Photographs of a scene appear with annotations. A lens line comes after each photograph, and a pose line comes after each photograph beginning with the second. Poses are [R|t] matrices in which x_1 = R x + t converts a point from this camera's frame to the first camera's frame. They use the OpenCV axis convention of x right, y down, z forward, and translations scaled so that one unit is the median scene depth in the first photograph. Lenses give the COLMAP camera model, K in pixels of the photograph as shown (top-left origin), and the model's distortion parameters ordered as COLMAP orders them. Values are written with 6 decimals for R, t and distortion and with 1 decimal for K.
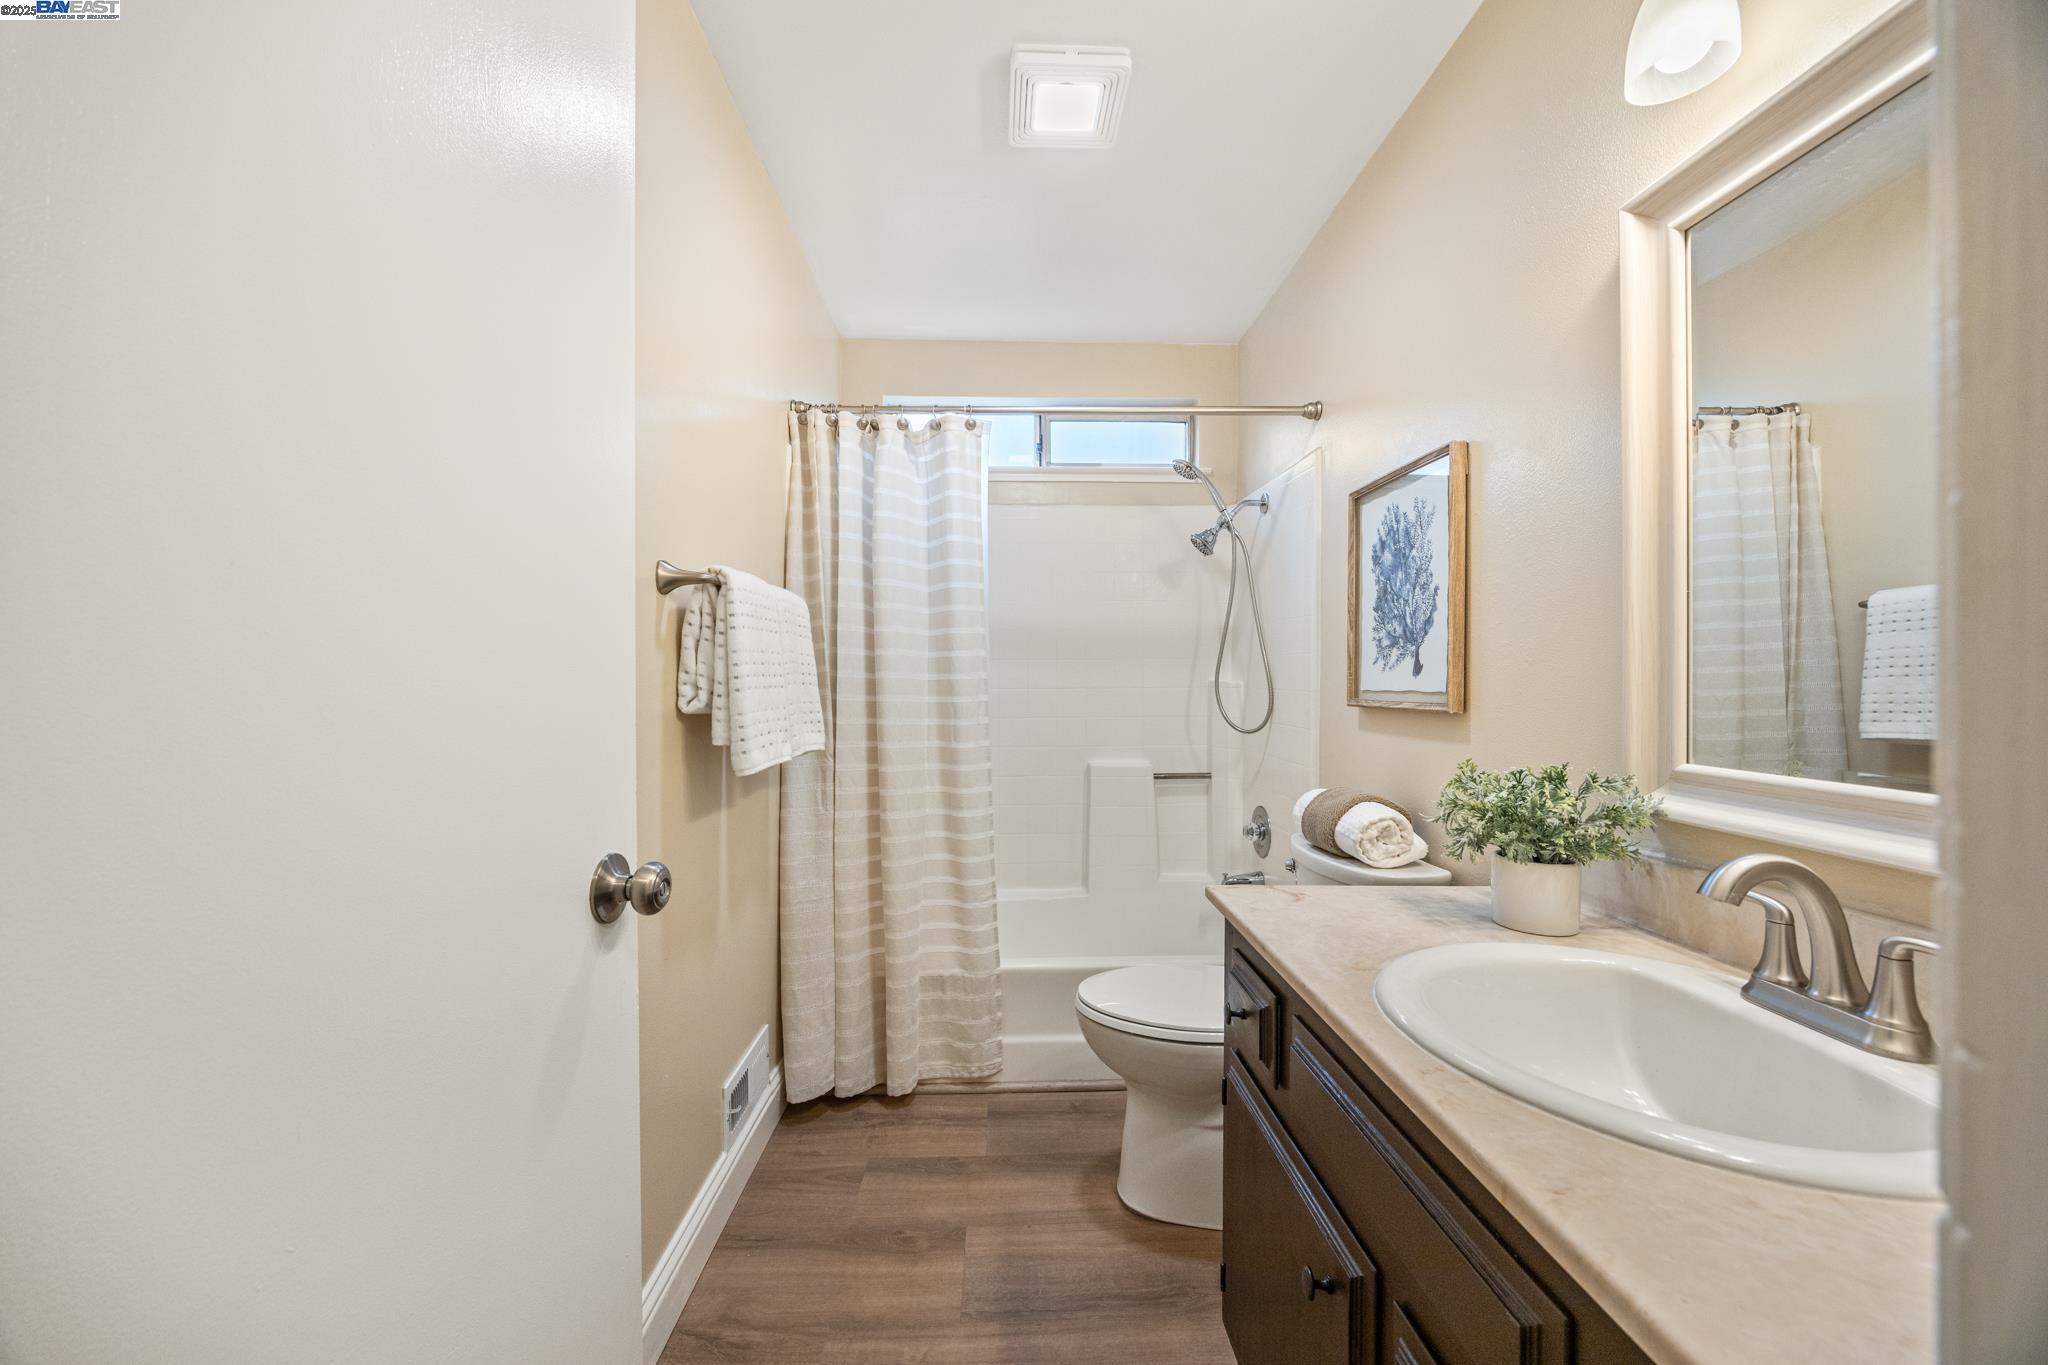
lens RADIAL K [[775.0, 0, 1021.4], [0, 775.0, 690.2], [0, 0, 1]] dist [-0.006418, 0.000133]
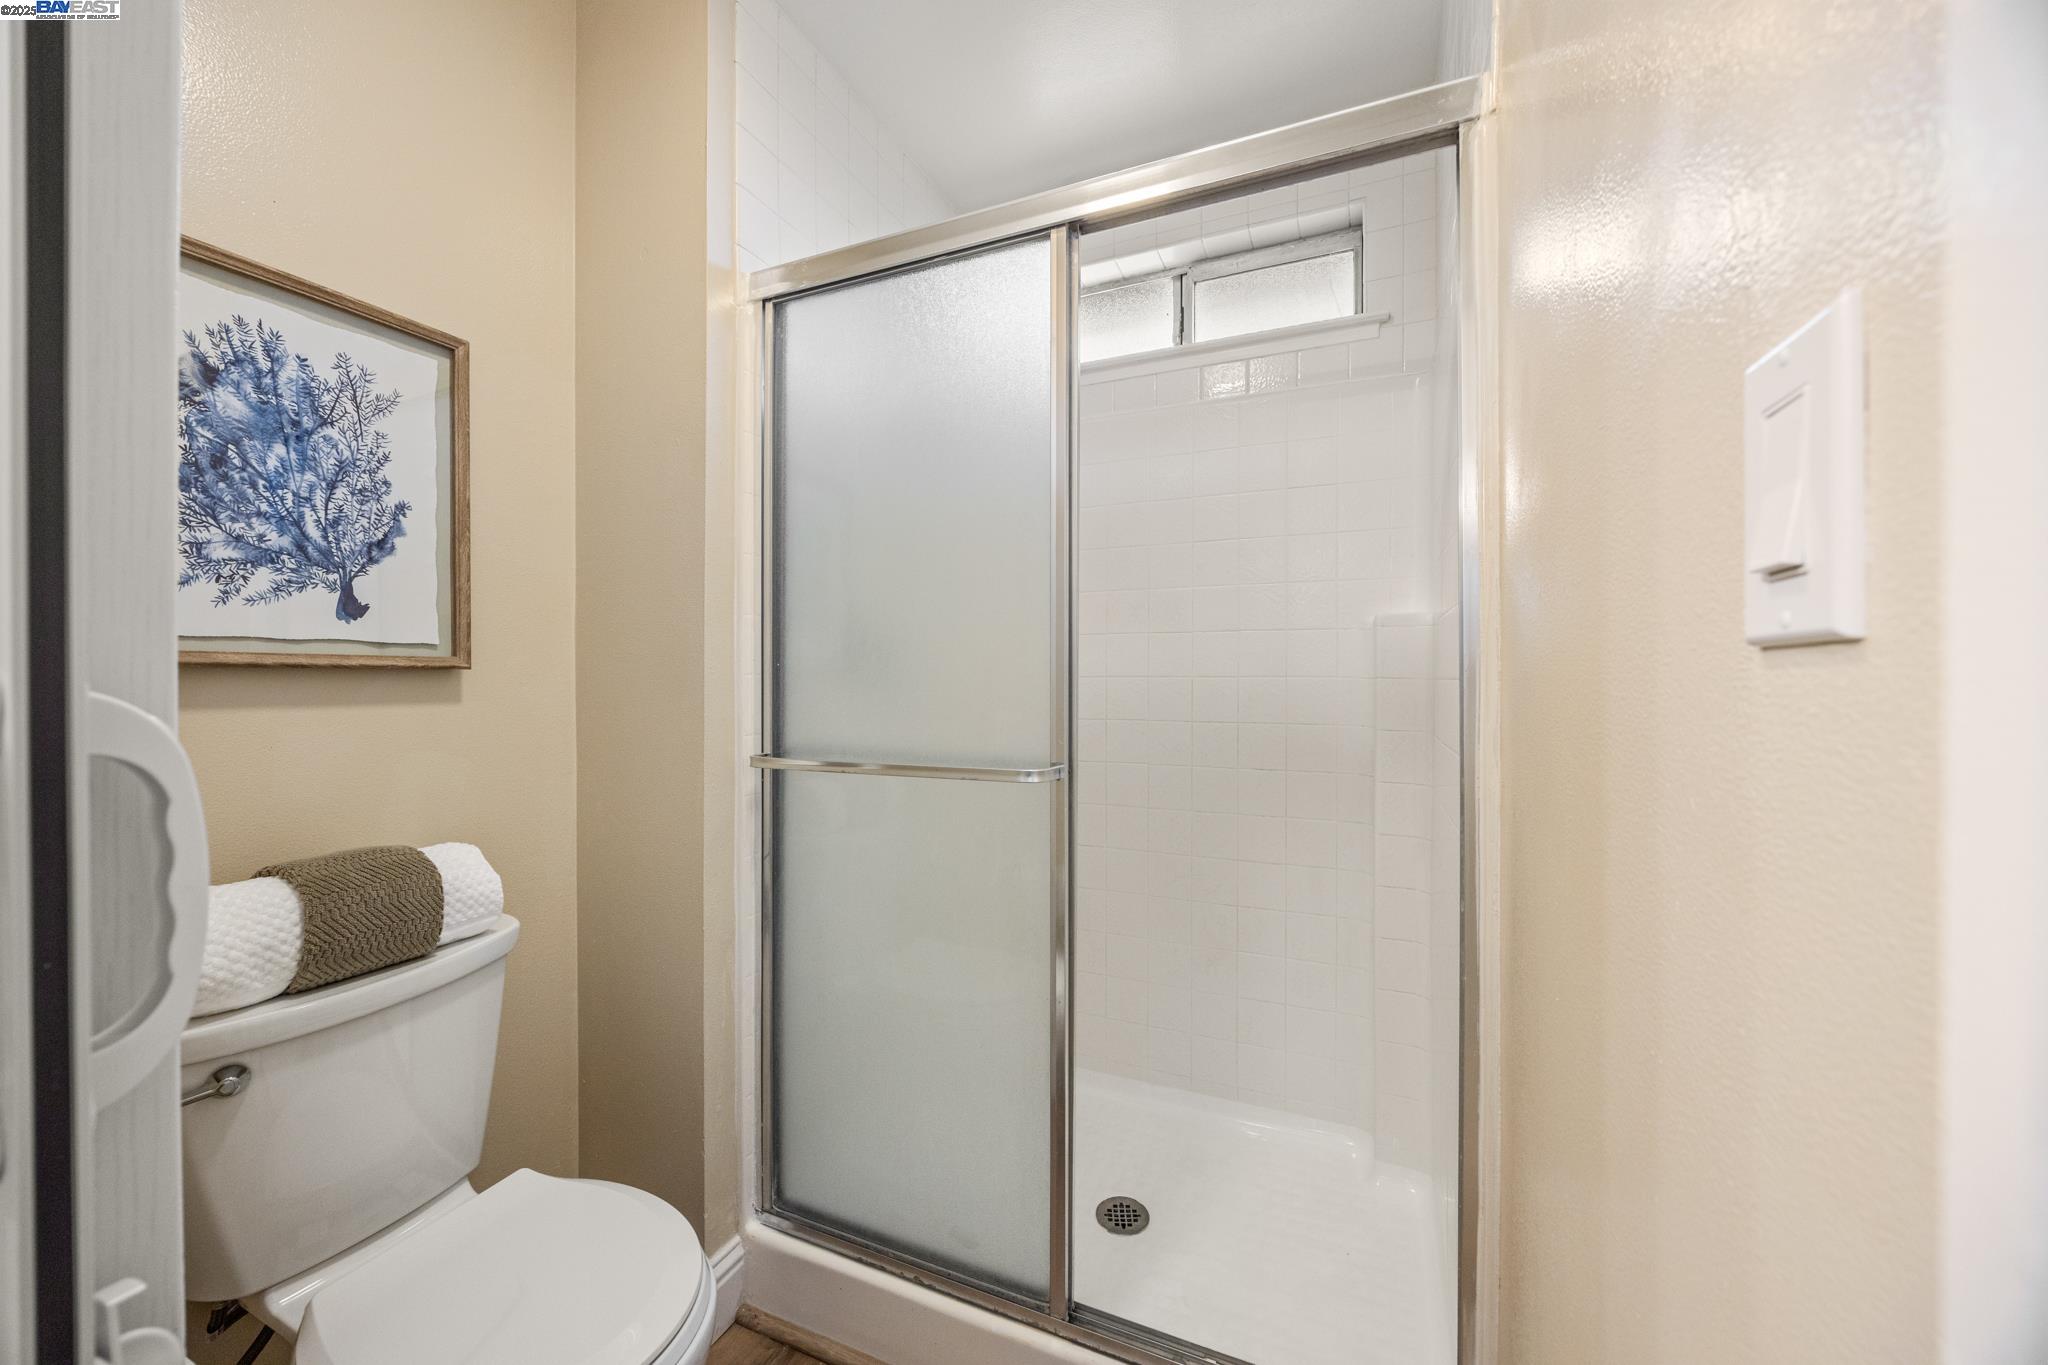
lens RADIAL K [[780.7, 0, 1031.3], [0, 780.7, 678.3], [0, 0, 1]] dist [-0.006157, -0.000085]
pose [[-0.894575, 0.001107, 0.446917, -0.308009], [0.005203, 0.999955, 0.007937, 0.028380], [-0.446888, 0.009426, -0.894540, 1.268827]]
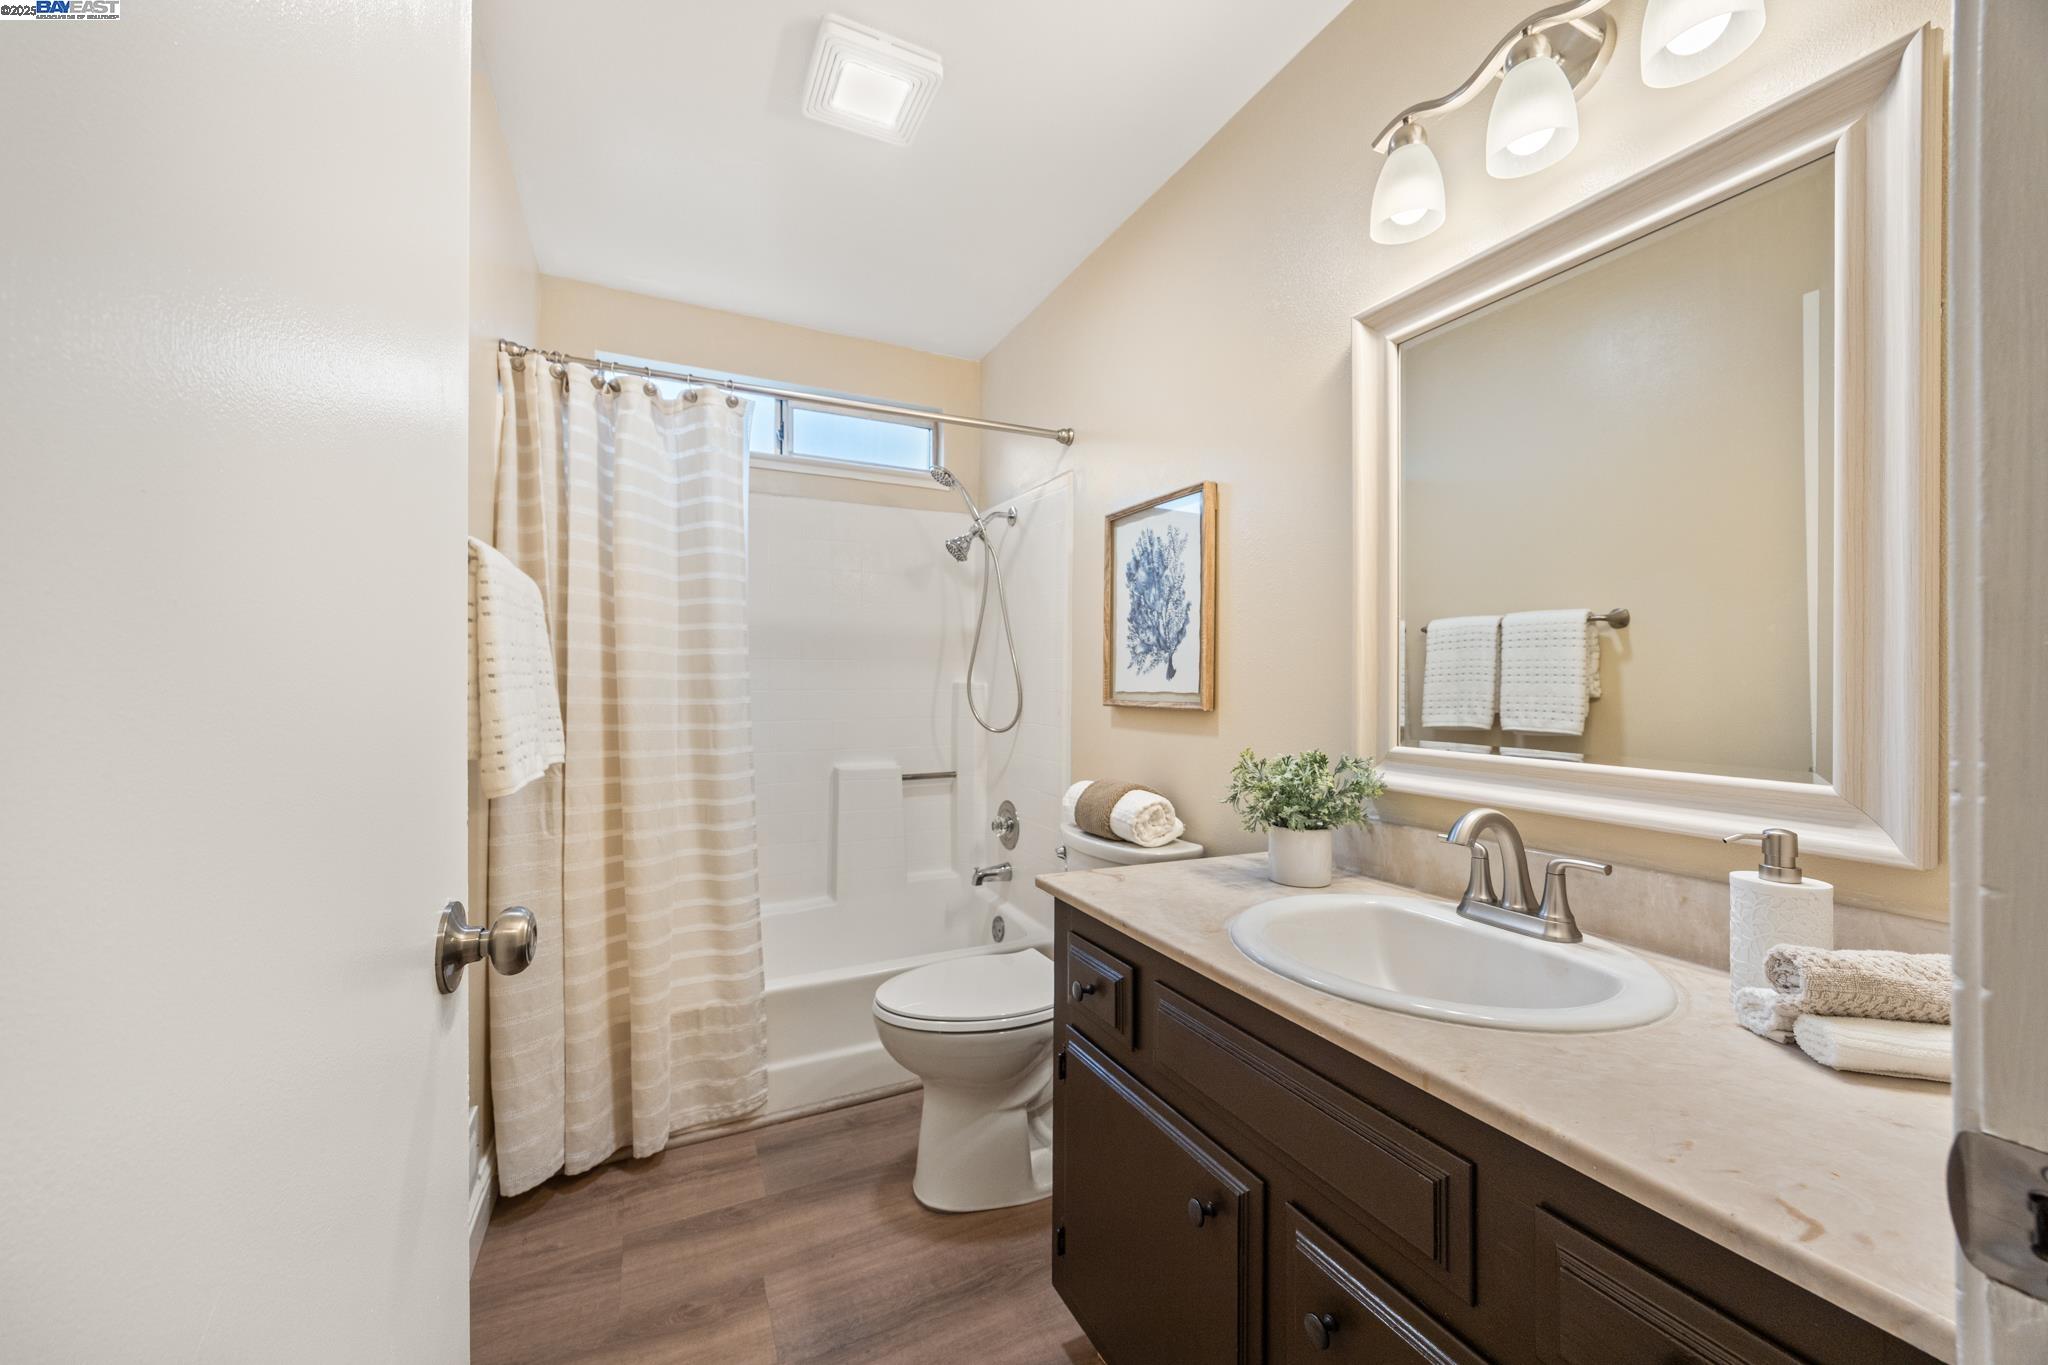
lens RADIAL K [[776.8, 0, 1027.2], [0, 776.8, 687.5], [0, 0, 1]] dist [-0.000243, 0.000238]
pose [[0.911994, 0.001863, 0.410199, -0.153053], [0.000536, 0.999983, -0.005734, 0.000680], [-0.410203, 0.005449, 0.911978, 0.025570]]
